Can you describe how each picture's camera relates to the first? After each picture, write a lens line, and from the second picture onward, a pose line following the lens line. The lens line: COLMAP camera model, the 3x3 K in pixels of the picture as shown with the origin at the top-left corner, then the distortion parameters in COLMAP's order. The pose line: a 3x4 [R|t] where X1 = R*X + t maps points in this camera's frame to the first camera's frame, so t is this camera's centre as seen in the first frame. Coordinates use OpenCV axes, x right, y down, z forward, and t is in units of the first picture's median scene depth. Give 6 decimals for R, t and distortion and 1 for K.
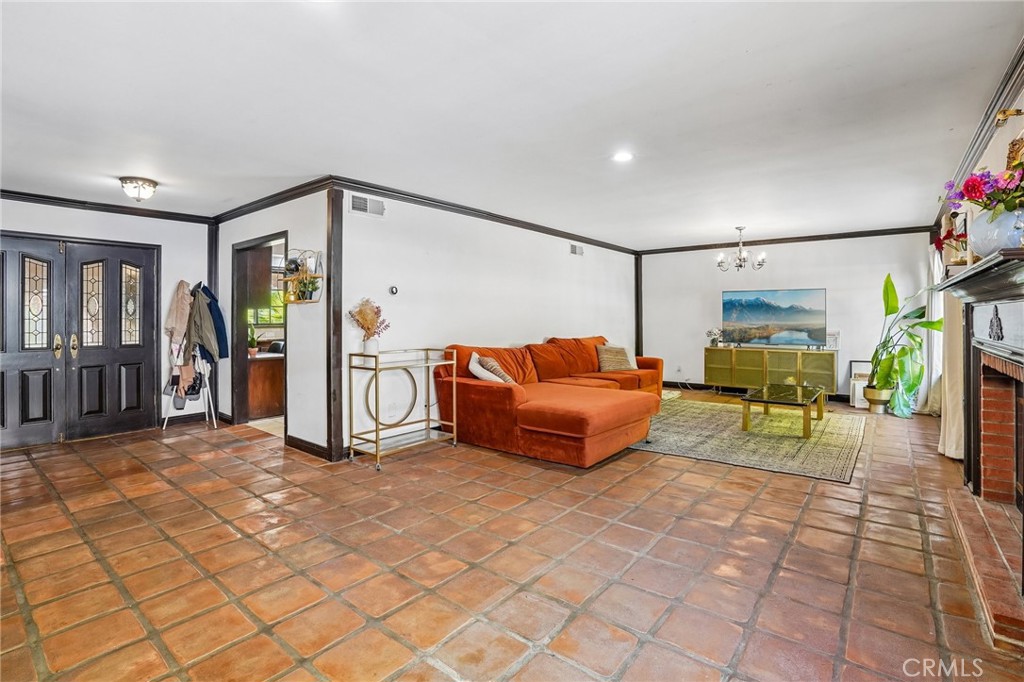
lens RADIAL K [[481.1, 0, 513.4], [0, 481.1, 322.3], [0, 0, 1]] dist [-0.068396, 0.025728]
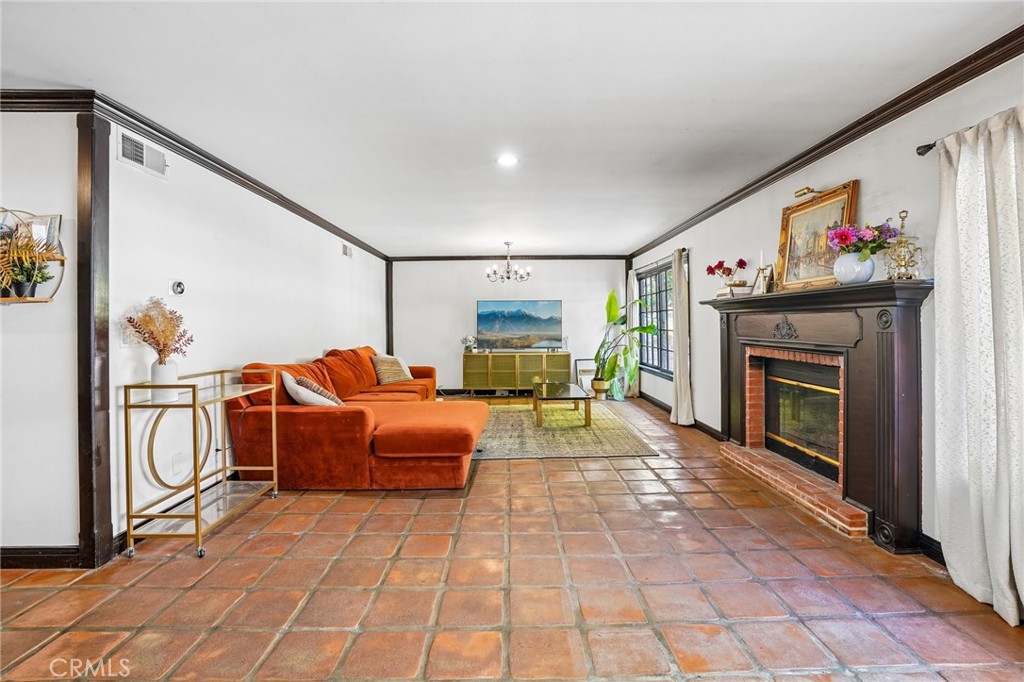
lens RADIAL K [[481.1, 0, 513.4], [0, 481.1, 322.3], [0, 0, 1]] dist [-0.068396, 0.025728]
pose [[0.774750, -0.002108, 0.632264, -0.326624], [0.013722, 0.999815, -0.013481, -0.001573], [-0.632118, 0.019120, 0.774636, 0.199516]]
